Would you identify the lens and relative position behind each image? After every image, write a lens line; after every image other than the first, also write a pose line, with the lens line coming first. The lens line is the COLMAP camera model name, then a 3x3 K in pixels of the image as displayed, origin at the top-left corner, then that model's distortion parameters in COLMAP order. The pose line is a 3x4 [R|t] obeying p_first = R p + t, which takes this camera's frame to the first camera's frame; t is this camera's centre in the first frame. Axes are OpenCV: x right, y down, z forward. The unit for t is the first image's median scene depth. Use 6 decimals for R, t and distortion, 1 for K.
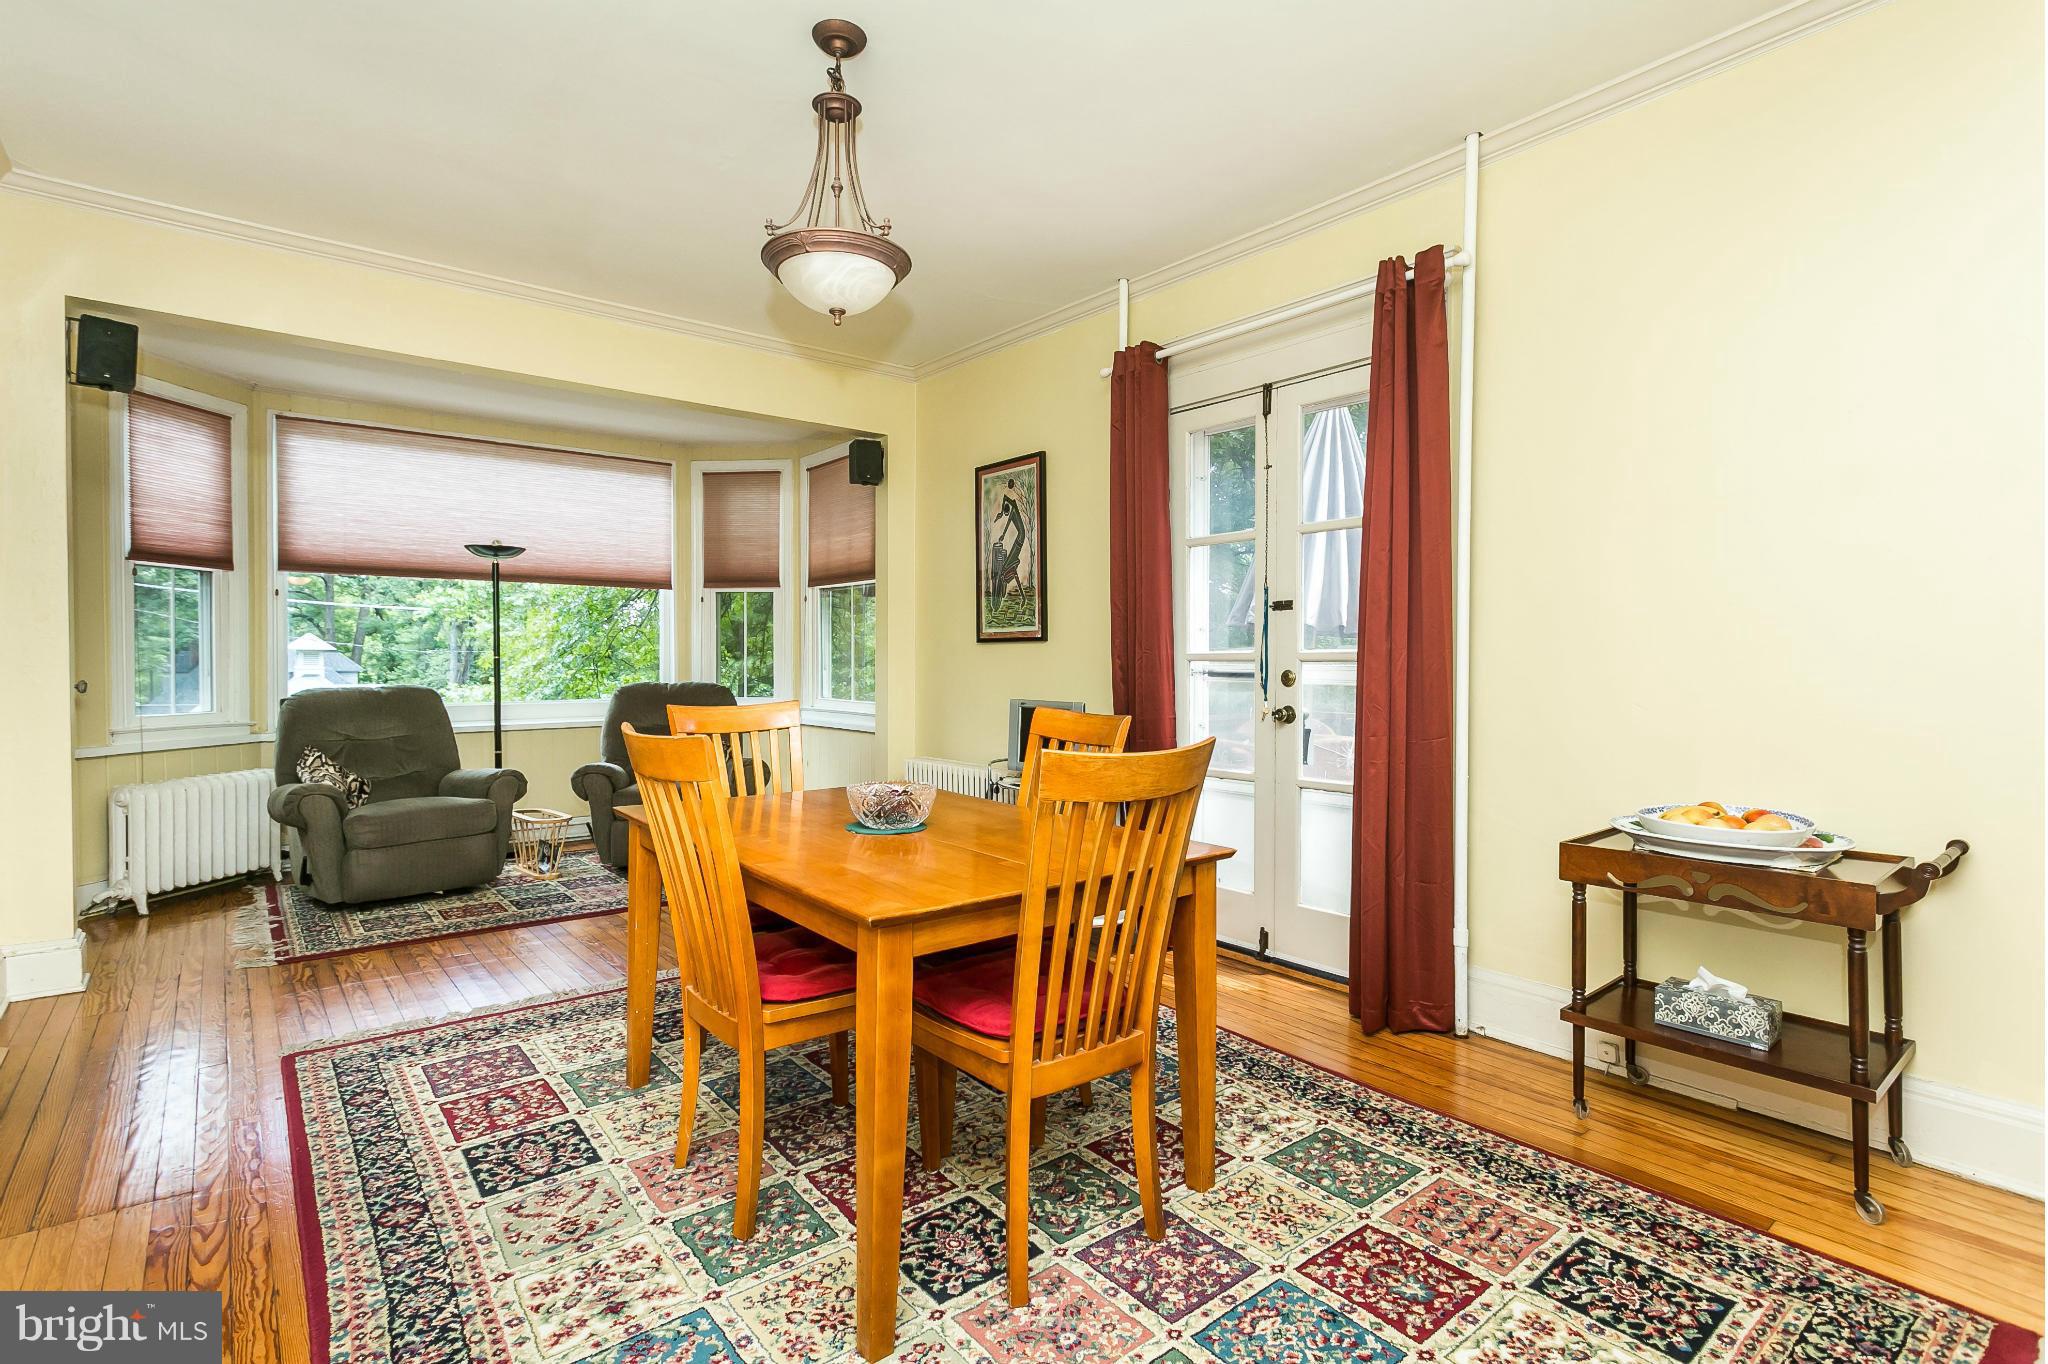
lens RADIAL K [[995.8, 0, 1024.0], [0, 995.8, 682.0], [0, 0, 1]] dist [-0.012815, 0.001004]
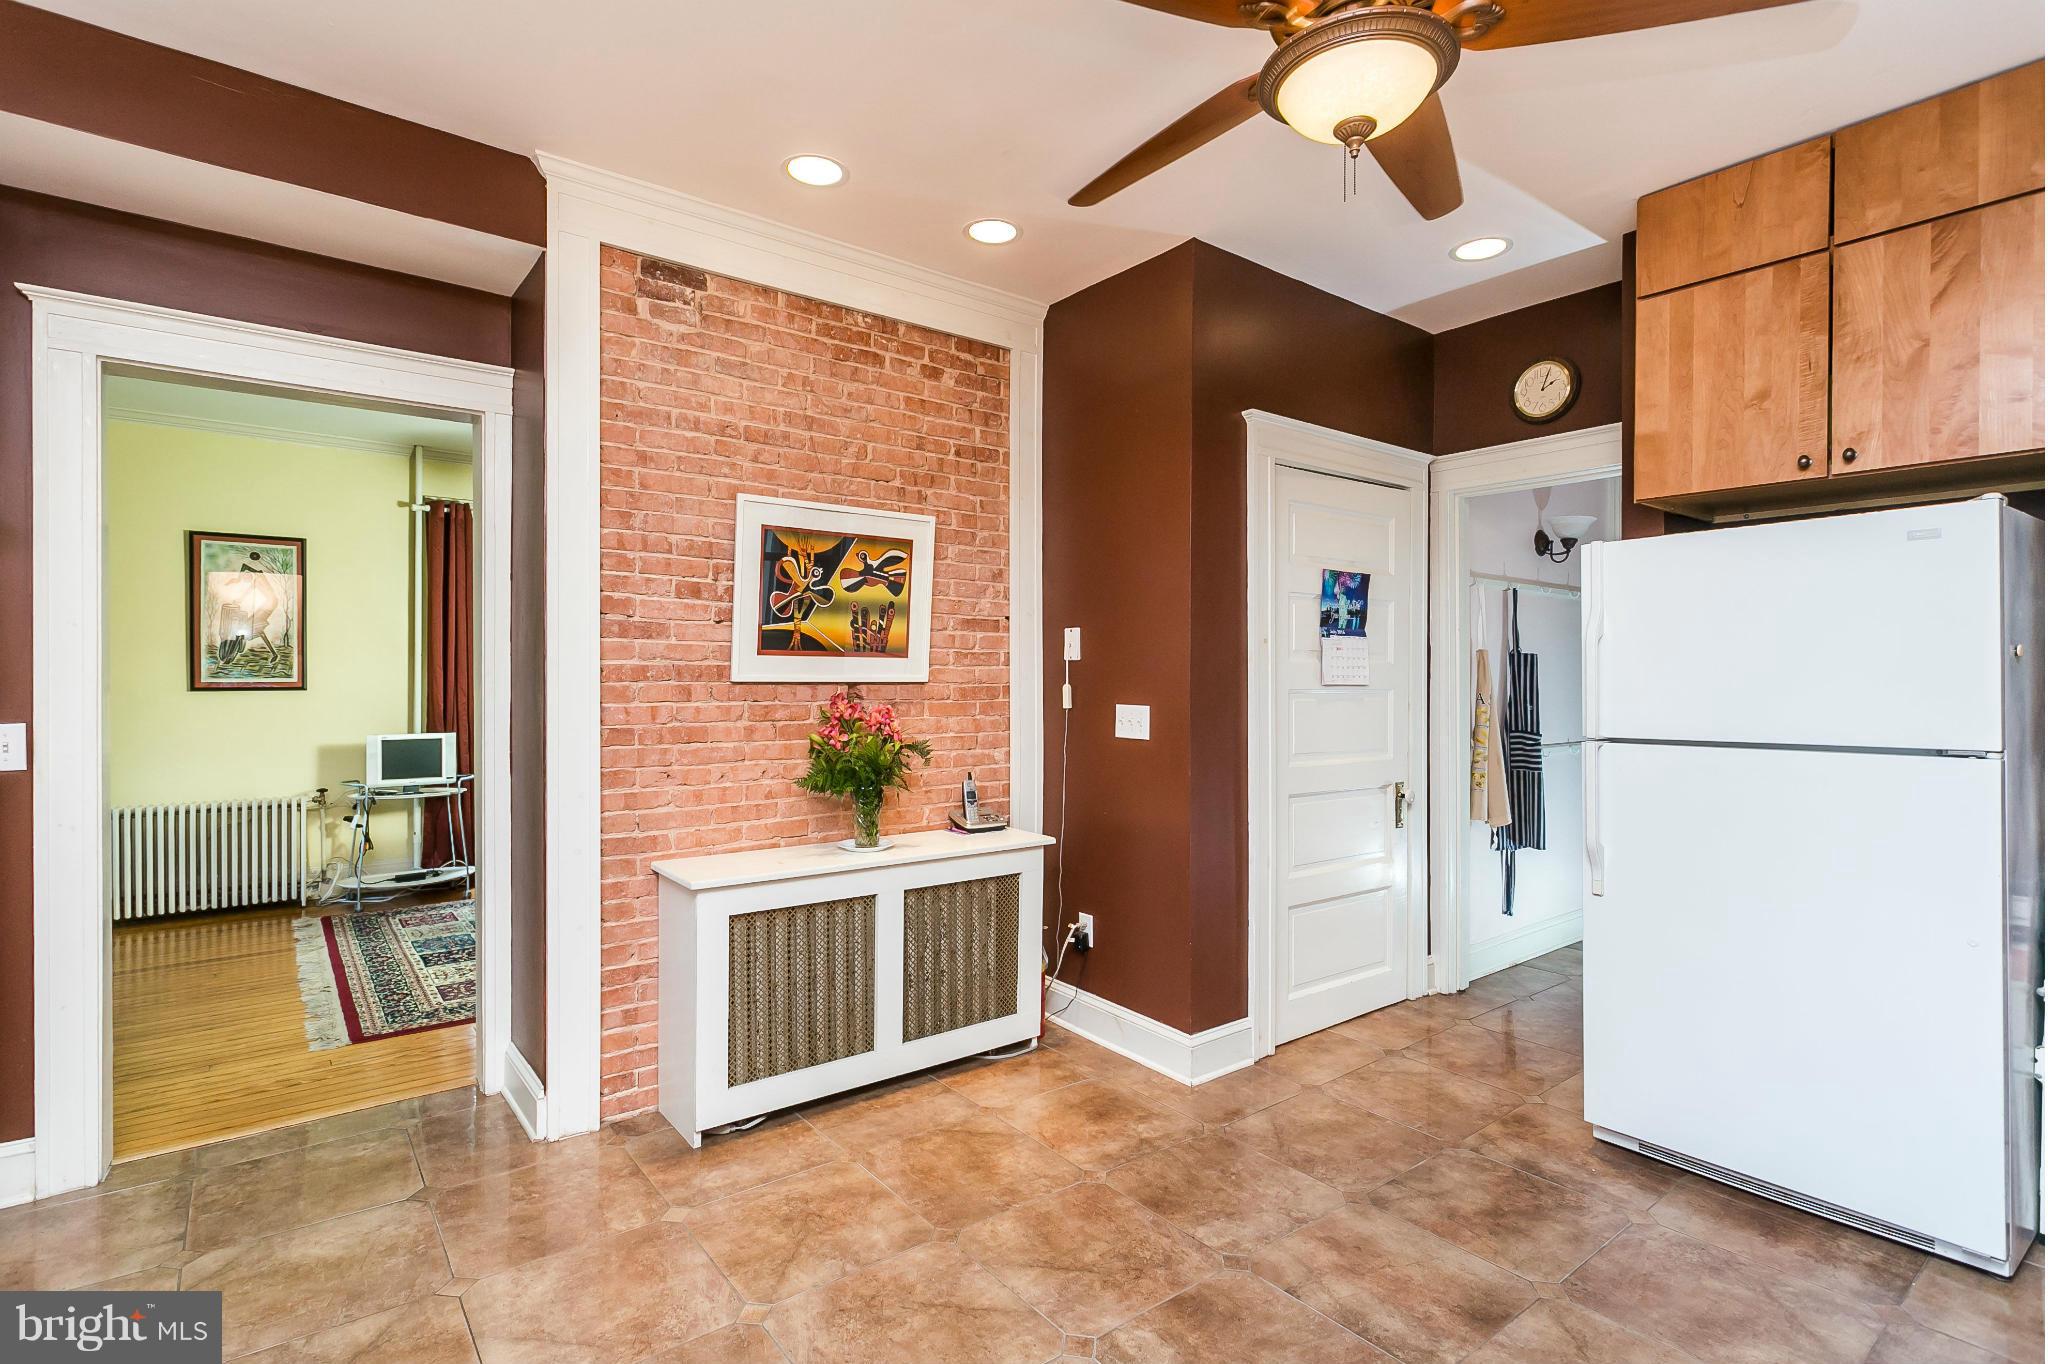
lens RADIAL K [[995.8, 0, 1024.0], [0, 995.8, 682.0], [0, 0, 1]] dist [-0.012815, 0.001004]
pose [[0.021862, -0.003583, 0.999755, -2.428588], [0.023829, 0.999711, 0.003062, -0.068766], [-0.999477, 0.023756, 0.021941, 0.146946]]
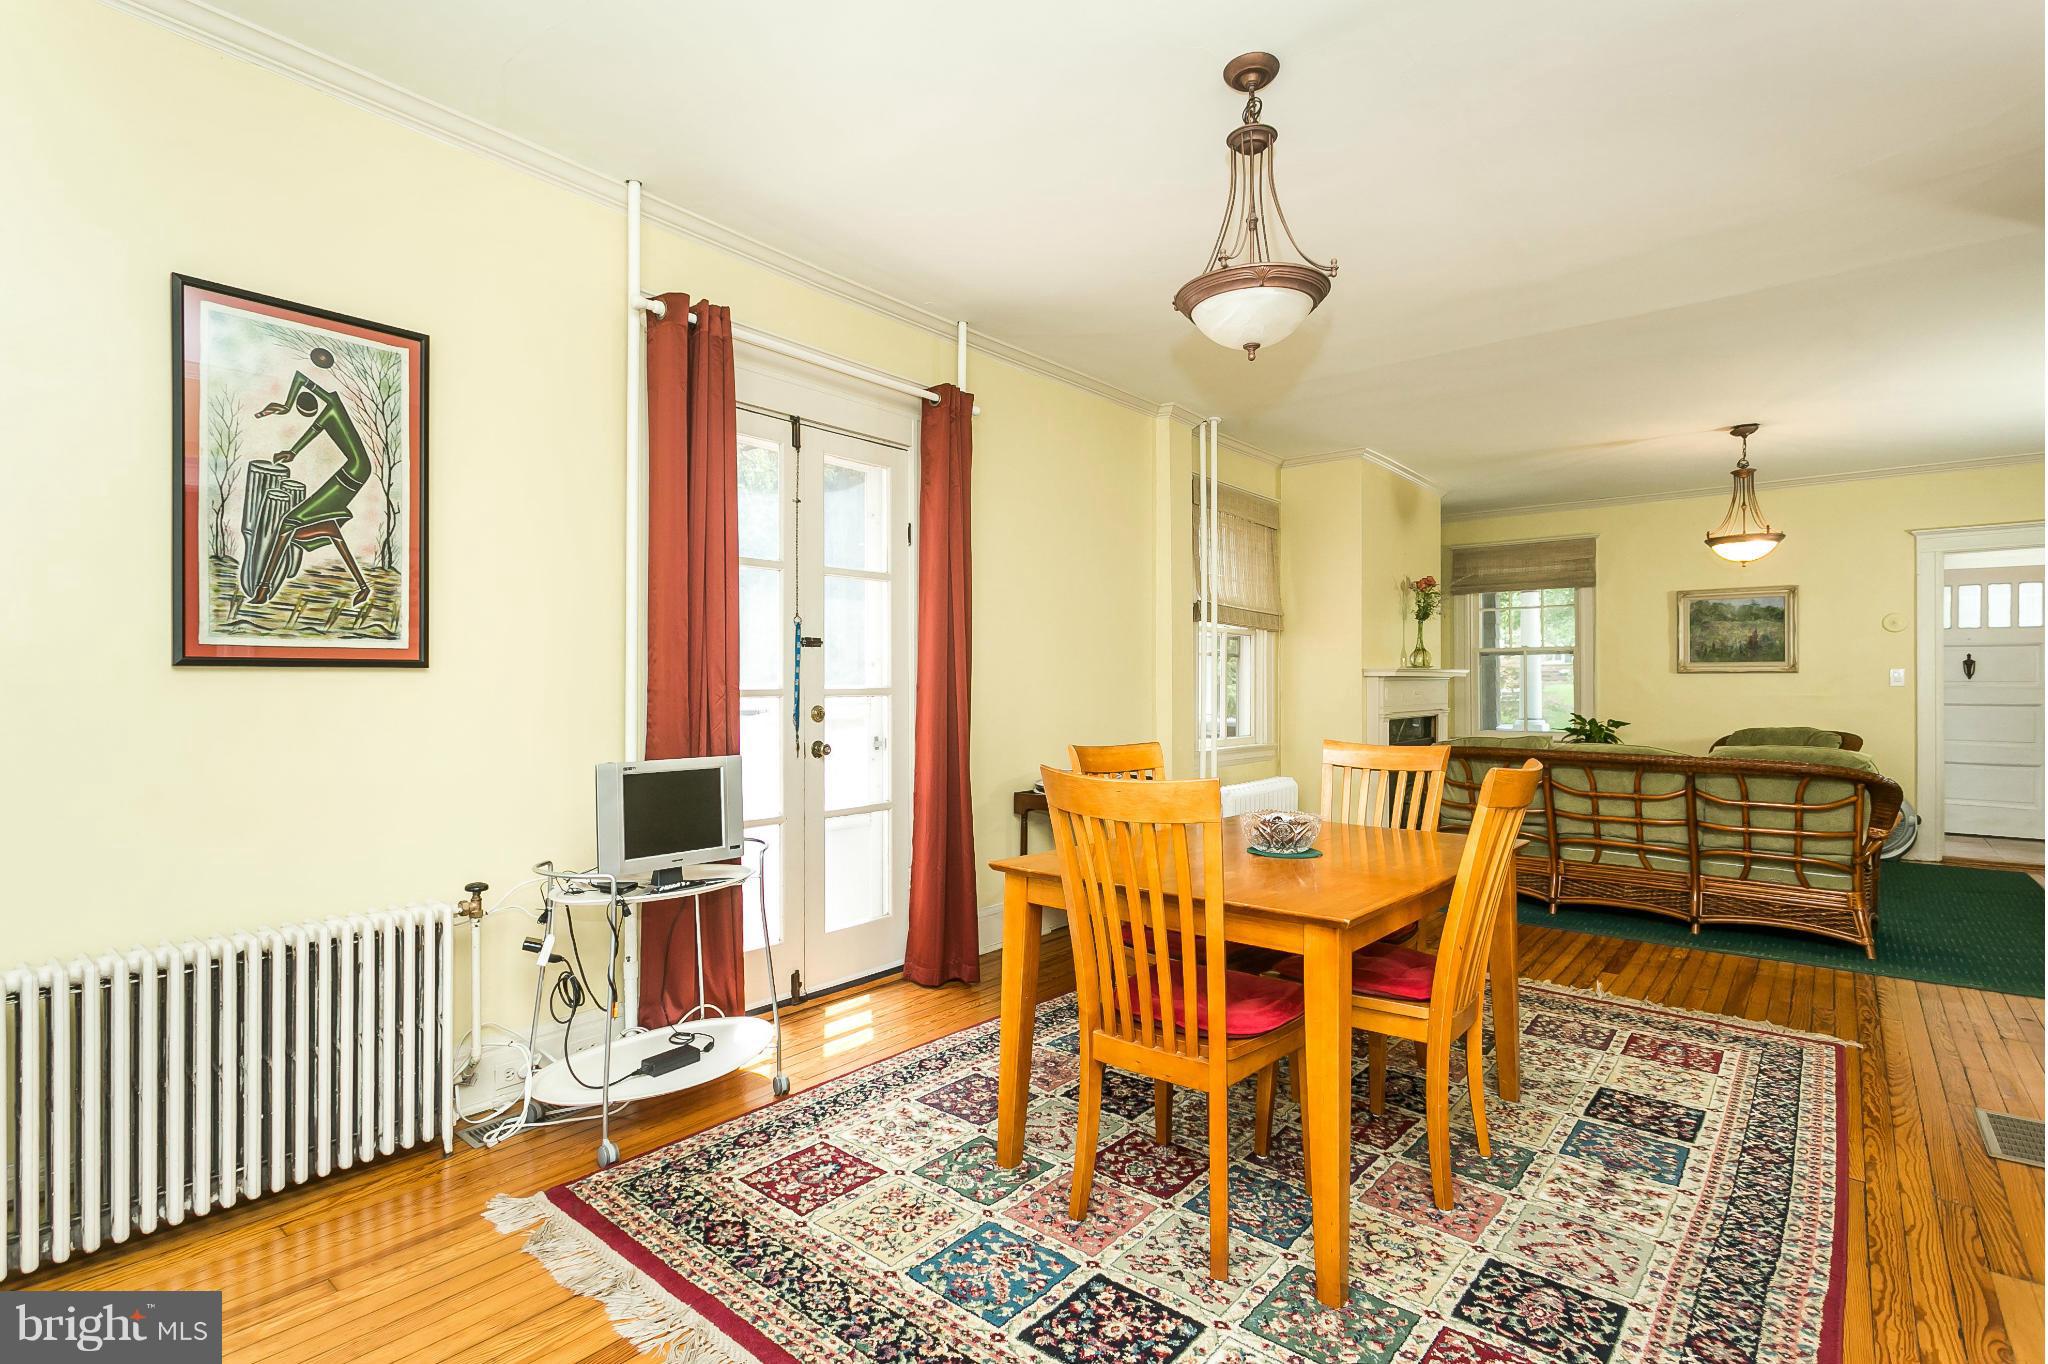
lens RADIAL K [[982.5, 0, 1024.0], [0, 982.5, 682.0], [0, 0, 1]] dist [0.002841, -0.000823]
pose [[-0.199808, -0.000834, 0.979835, -1.213367], [0.021490, 0.999755, 0.005233, -0.058715], [-0.979599, 0.022103, -0.199742, 1.573390]]
